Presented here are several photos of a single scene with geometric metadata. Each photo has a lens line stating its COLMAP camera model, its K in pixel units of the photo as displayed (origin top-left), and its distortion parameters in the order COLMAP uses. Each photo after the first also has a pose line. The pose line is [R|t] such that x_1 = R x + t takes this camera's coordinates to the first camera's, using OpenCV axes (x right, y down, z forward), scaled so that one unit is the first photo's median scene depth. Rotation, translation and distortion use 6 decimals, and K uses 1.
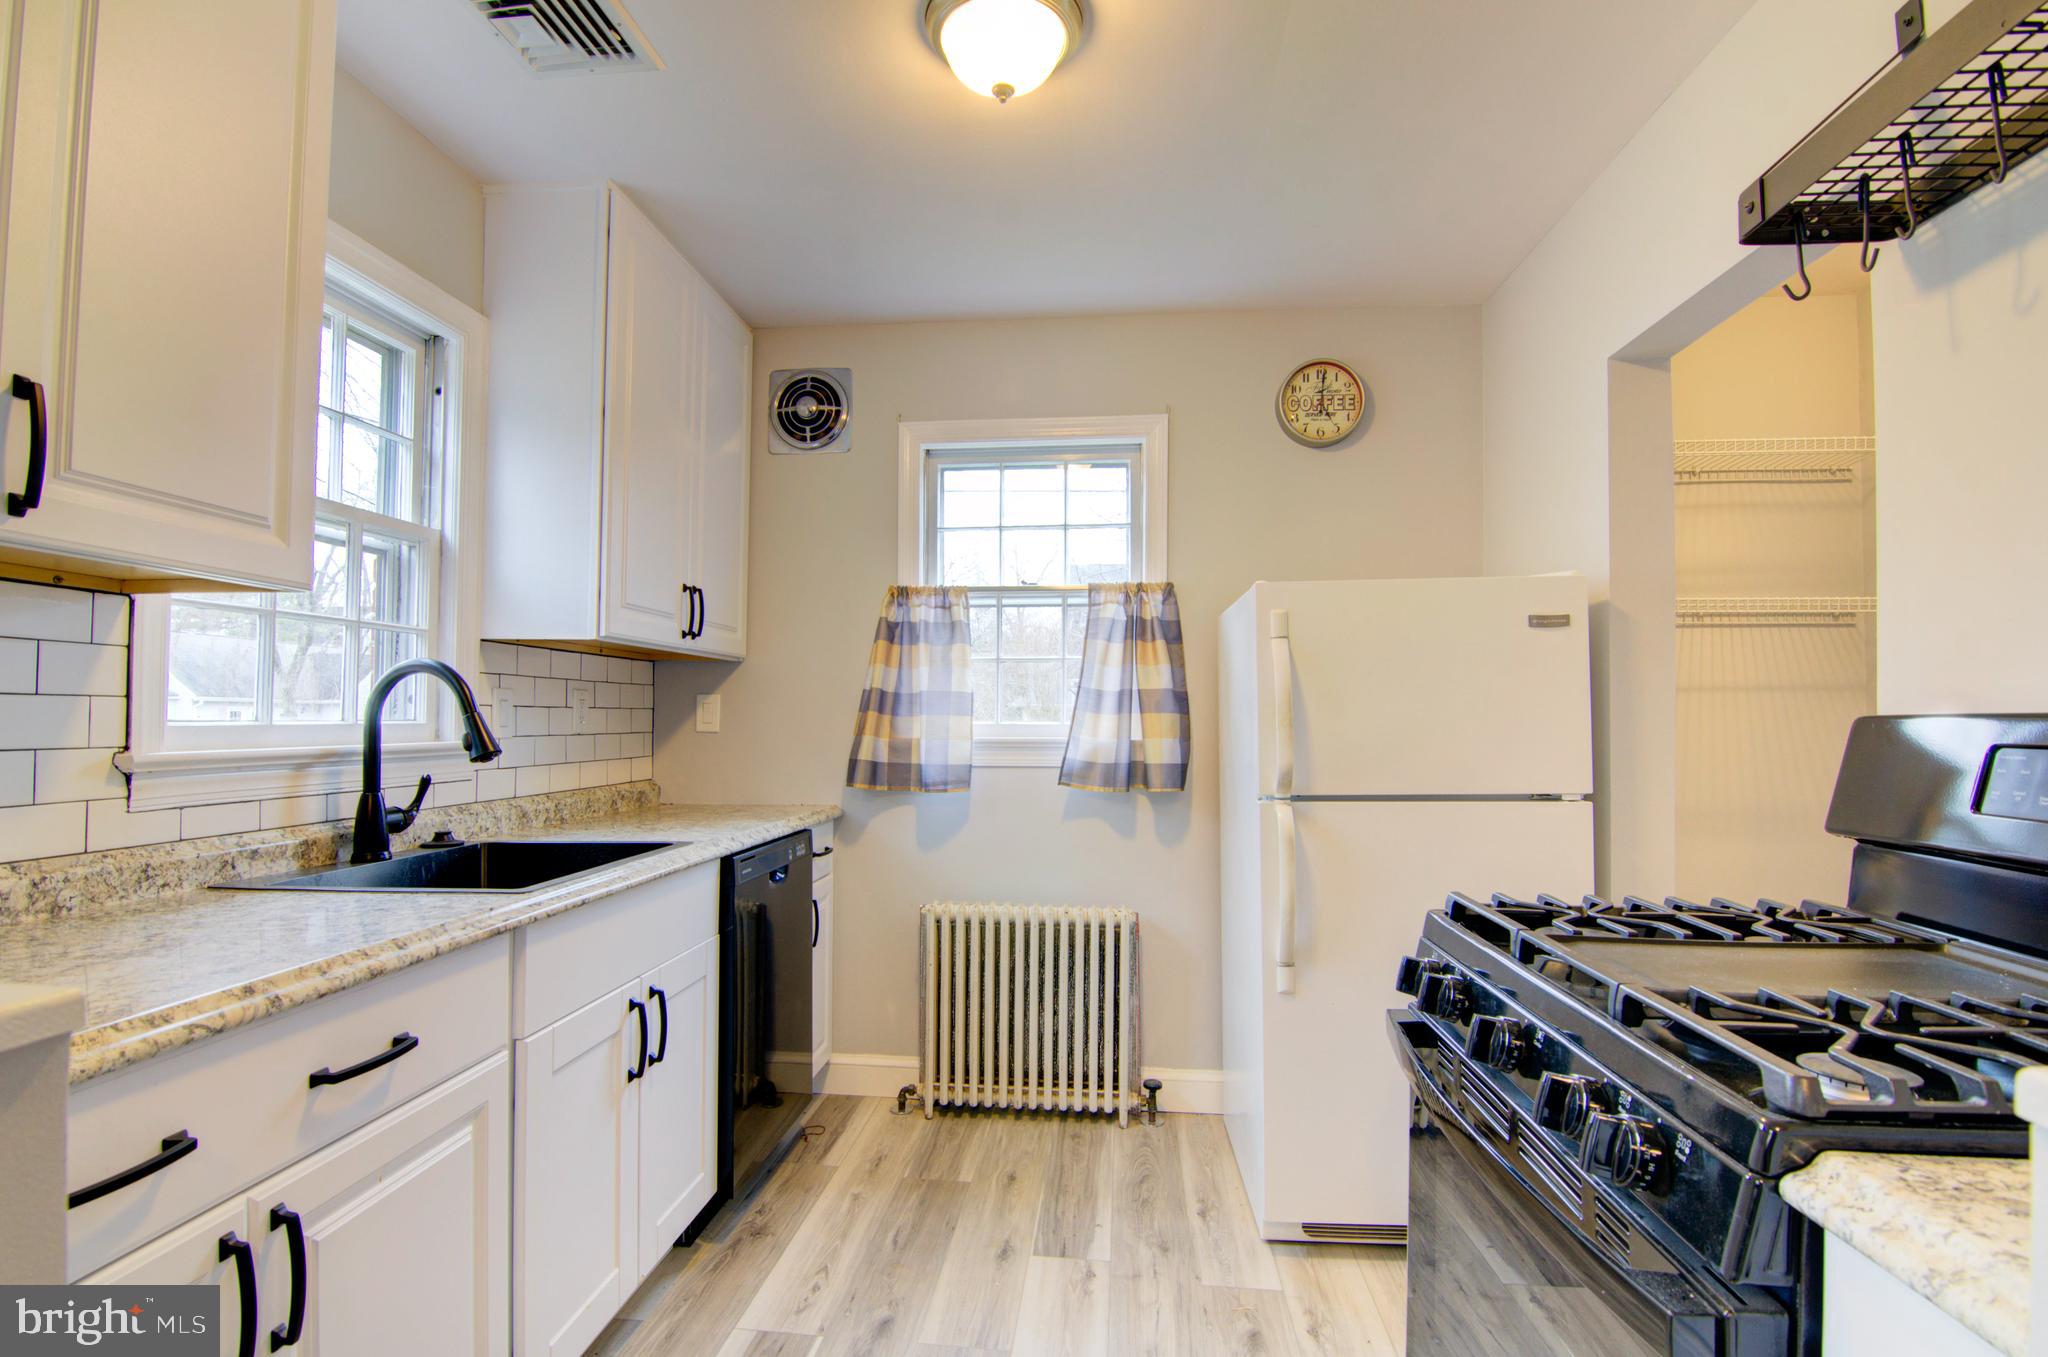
lens RADIAL K [[992.3, 0, 1012.2], [0, 992.3, 696.8], [0, 0, 1]] dist [0.000459, -0.013082]
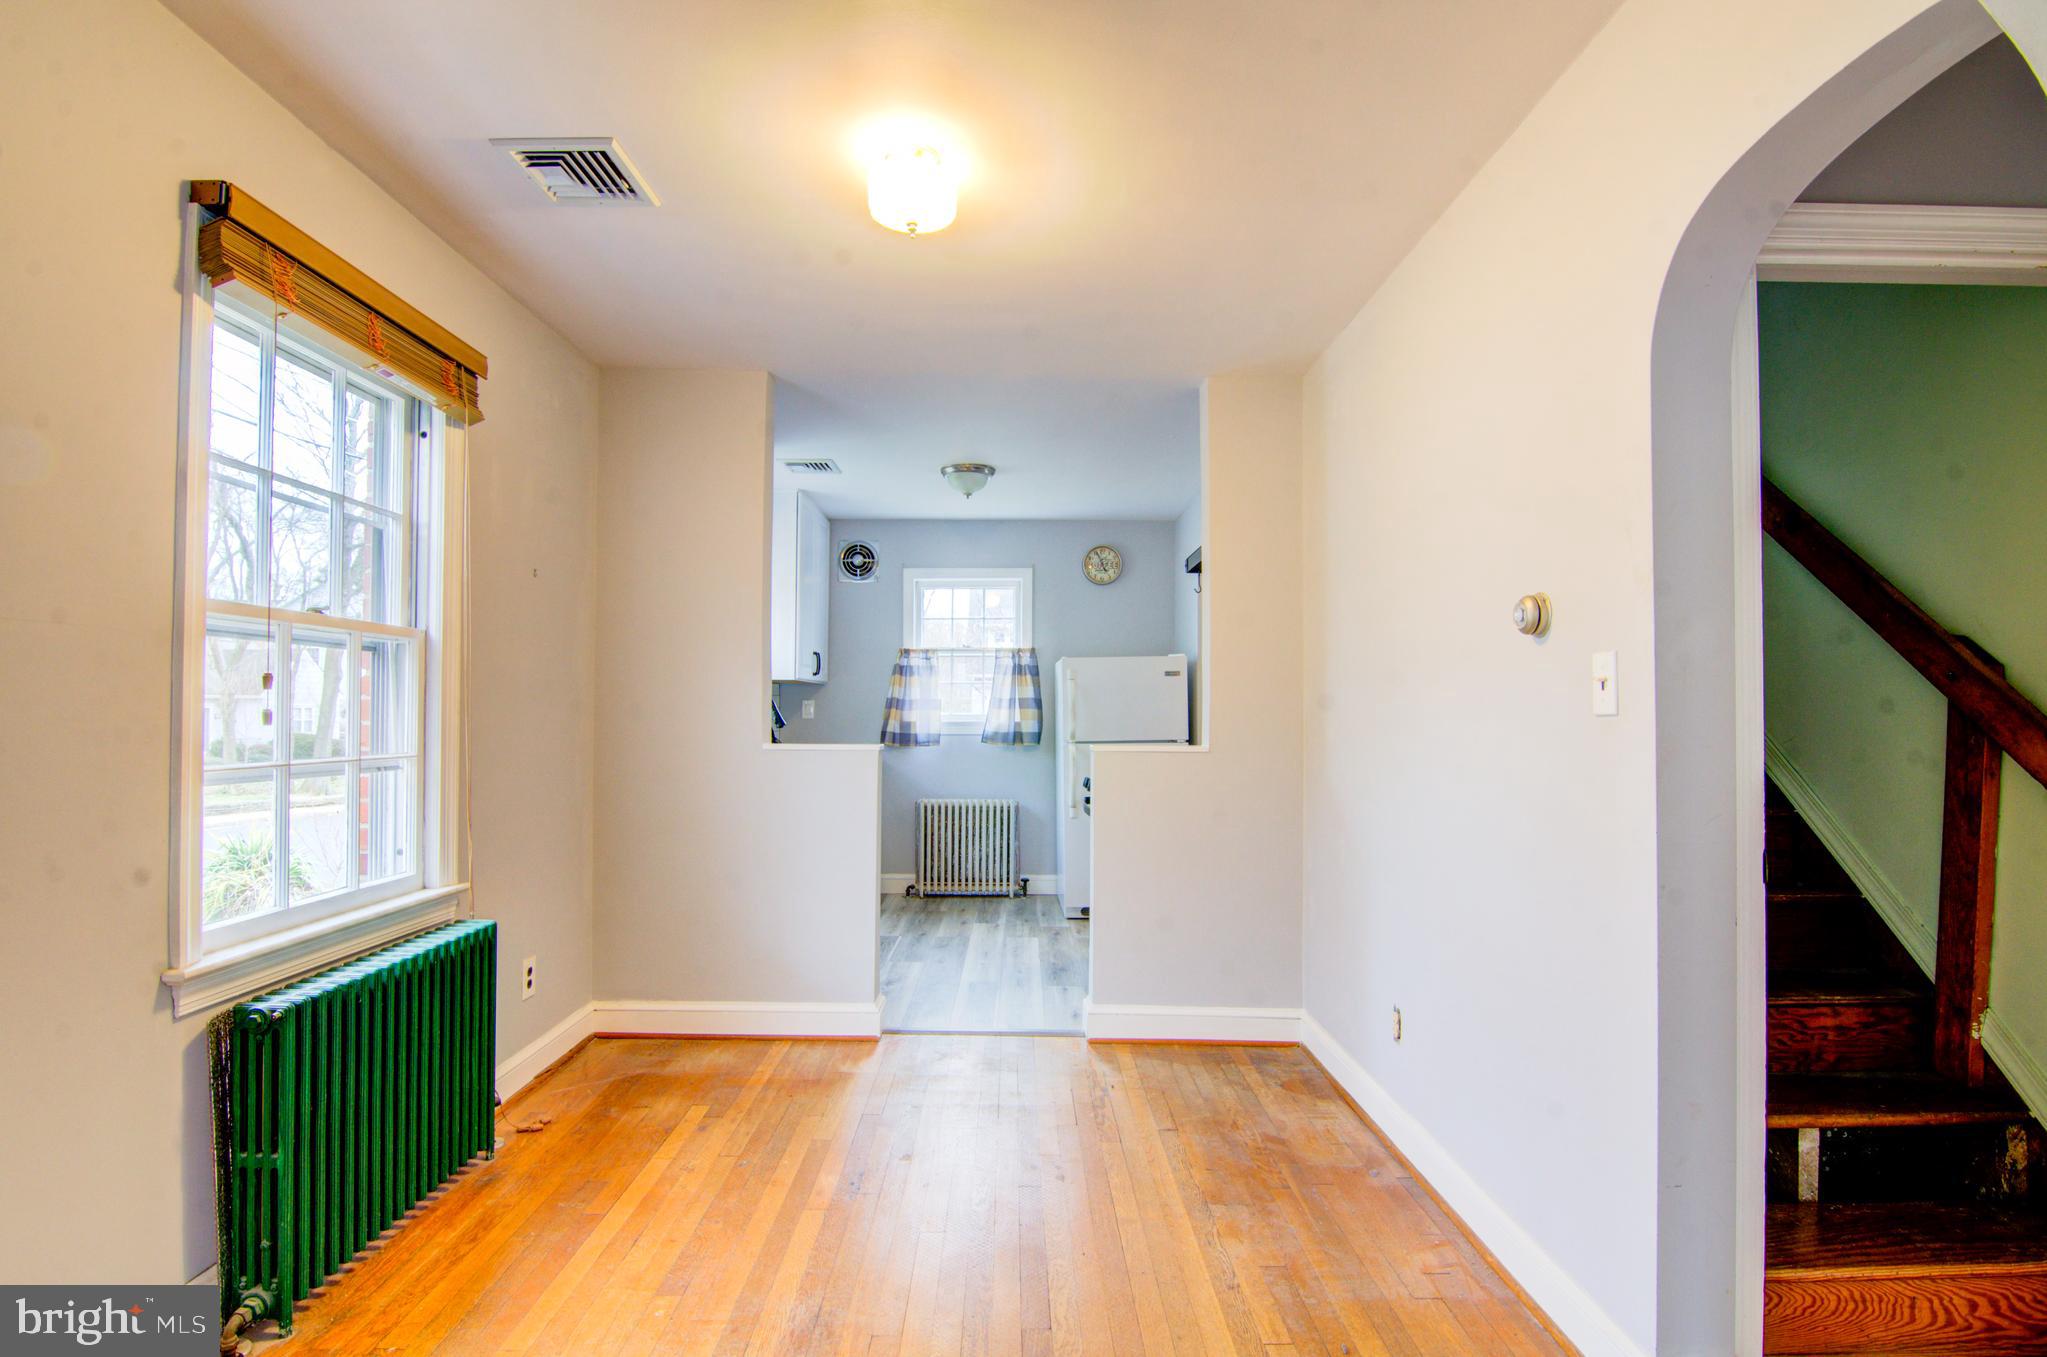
lens RADIAL K [[991.8, 0, 1011.7], [0, 991.8, 696.8], [0, 0, 1]] dist [0.000459, -0.013082]
pose [[0.994832, -0.001641, 0.101522, -0.104795], [0.001091, 0.999984, 0.005473, -0.021324], [-0.101529, -0.005334, 0.994818, -1.125195]]
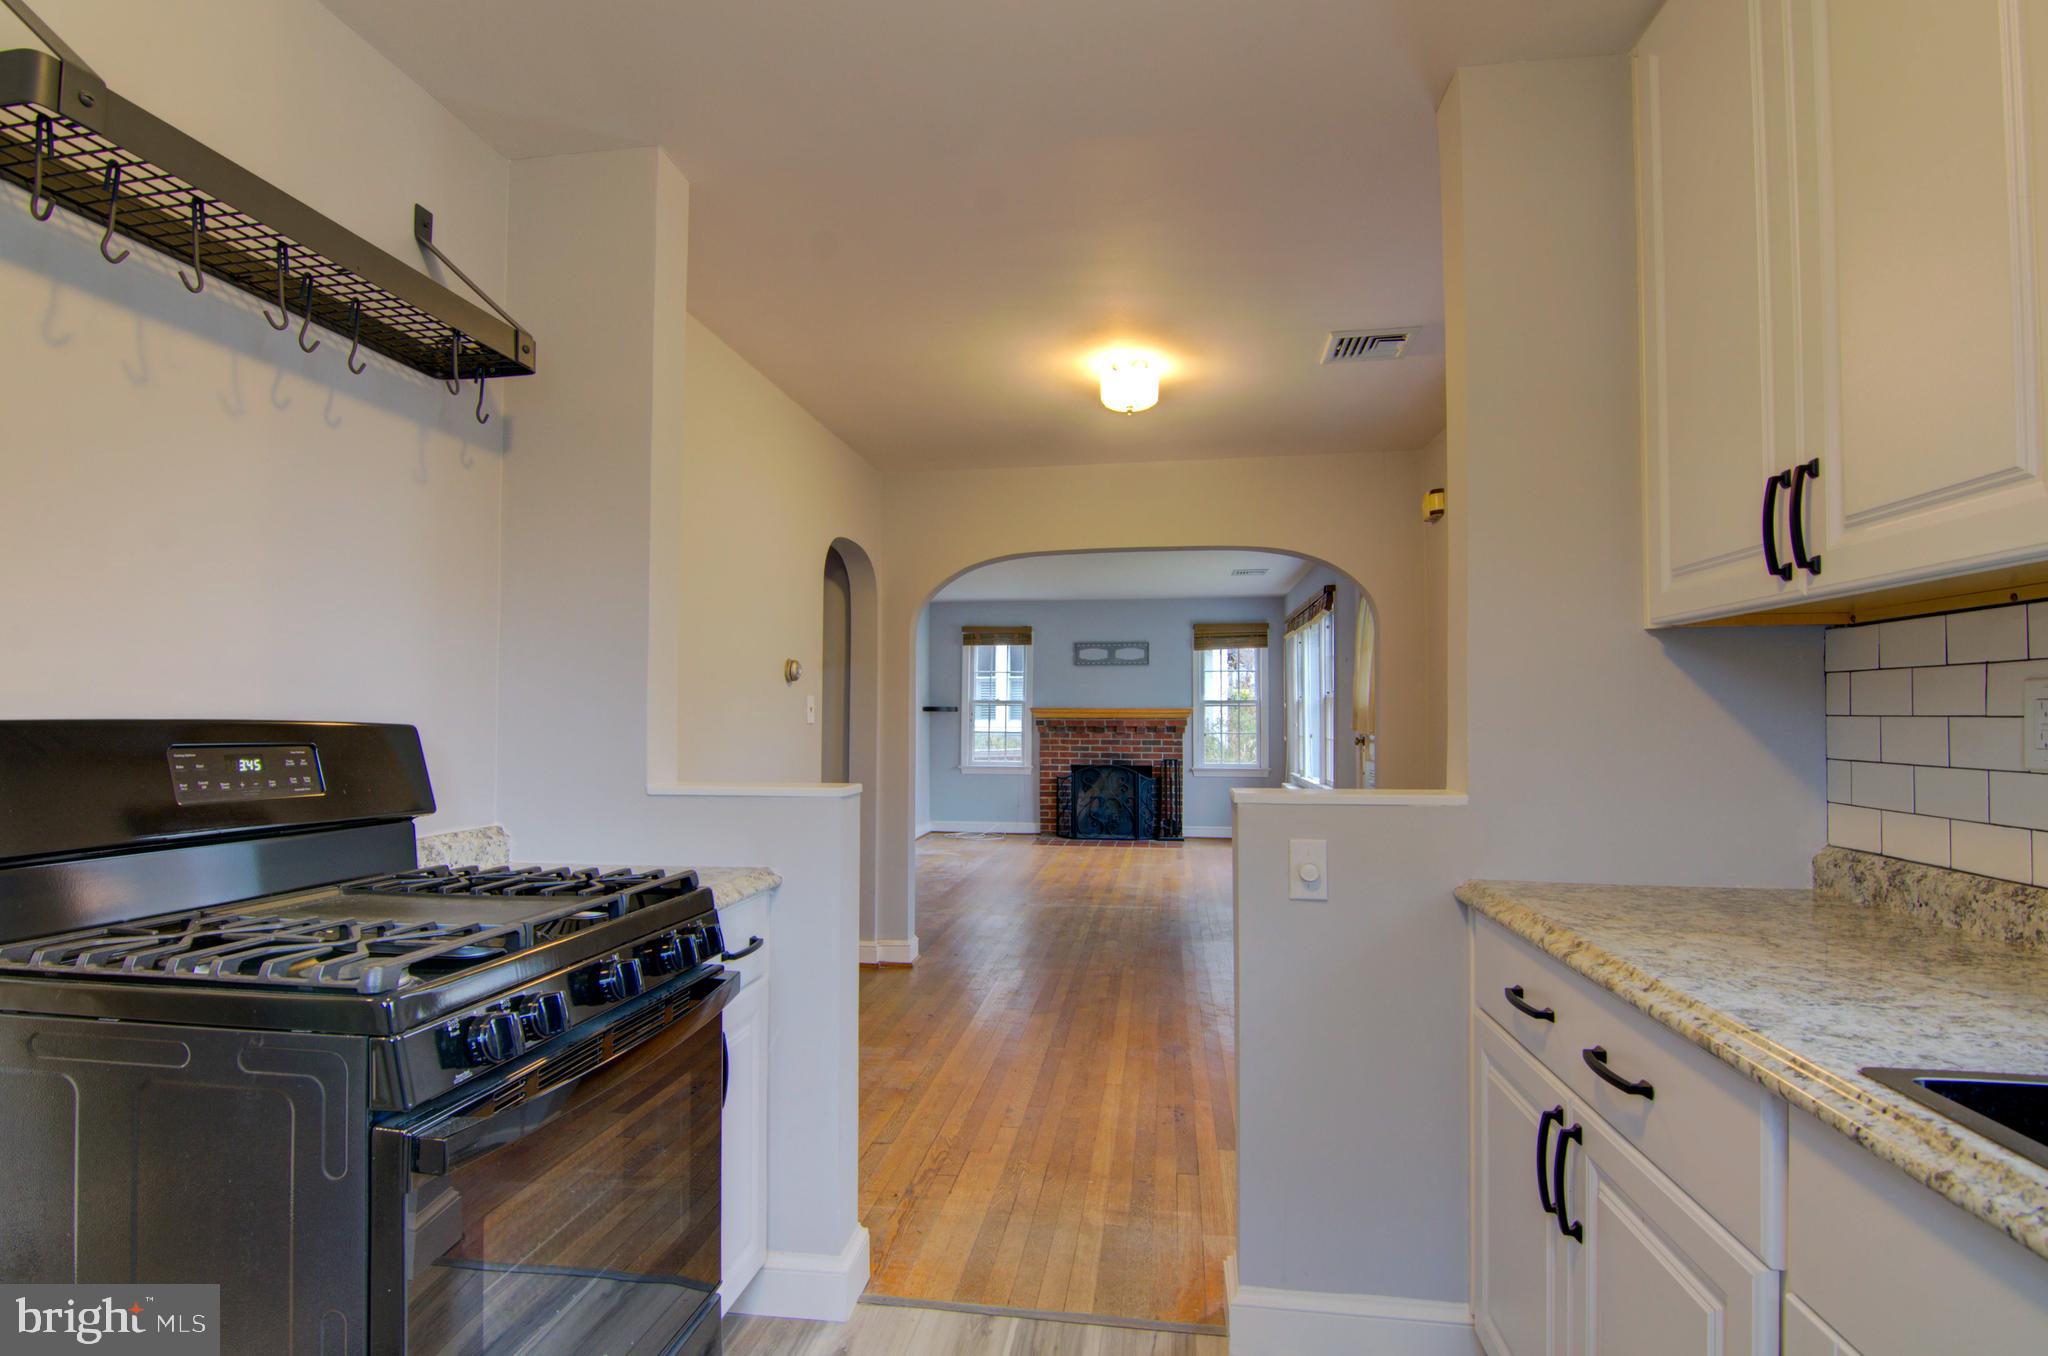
lens RADIAL K [[992.3, 0, 1012.2], [0, 992.3, 696.3], [0, 0, 1]] dist [0.000459, -0.013082]
pose [[-0.998705, -0.008895, 0.050095, -0.031934], [-0.010965, 0.999090, -0.041212, 0.007171], [-0.049683, -0.041708, -0.997894, 0.653493]]
